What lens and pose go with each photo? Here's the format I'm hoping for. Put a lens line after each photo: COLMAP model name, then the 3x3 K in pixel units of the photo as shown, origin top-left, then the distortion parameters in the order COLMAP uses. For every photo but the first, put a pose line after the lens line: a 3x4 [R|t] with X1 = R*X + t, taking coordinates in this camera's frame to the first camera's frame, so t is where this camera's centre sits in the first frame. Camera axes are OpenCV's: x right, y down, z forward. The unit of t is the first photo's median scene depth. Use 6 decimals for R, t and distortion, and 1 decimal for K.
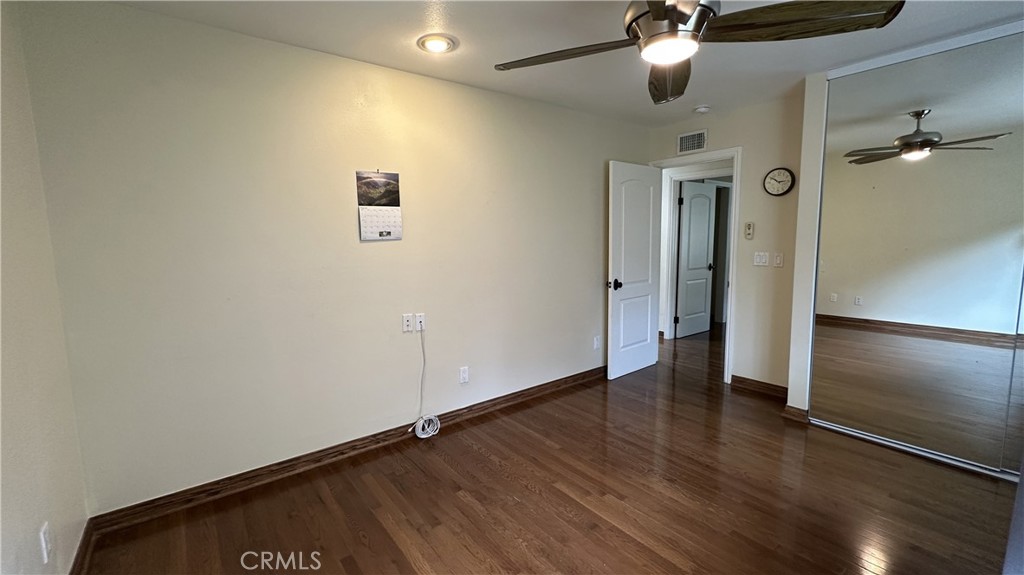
lens RADIAL K [[410.2, 0, 507.2], [0, 410.2, 284.6], [0, 0, 1]] dist [-0.003874, 0.000307]
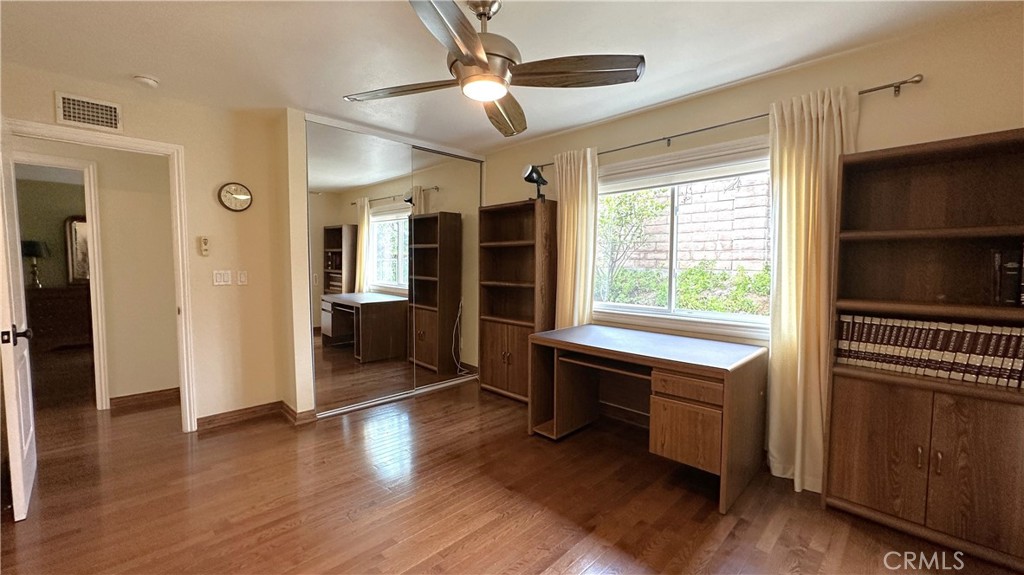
lens RADIAL K [[410.2, 0, 505.4], [0, 410.2, 288.5], [0, 0, 1]] dist [-0.003874, 0.000307]
pose [[-0.104607, -0.051529, 0.993178, -0.365376], [0.105903, 0.992401, 0.062643, -0.030577], [-0.988859, 0.111733, -0.098355, 0.485573]]
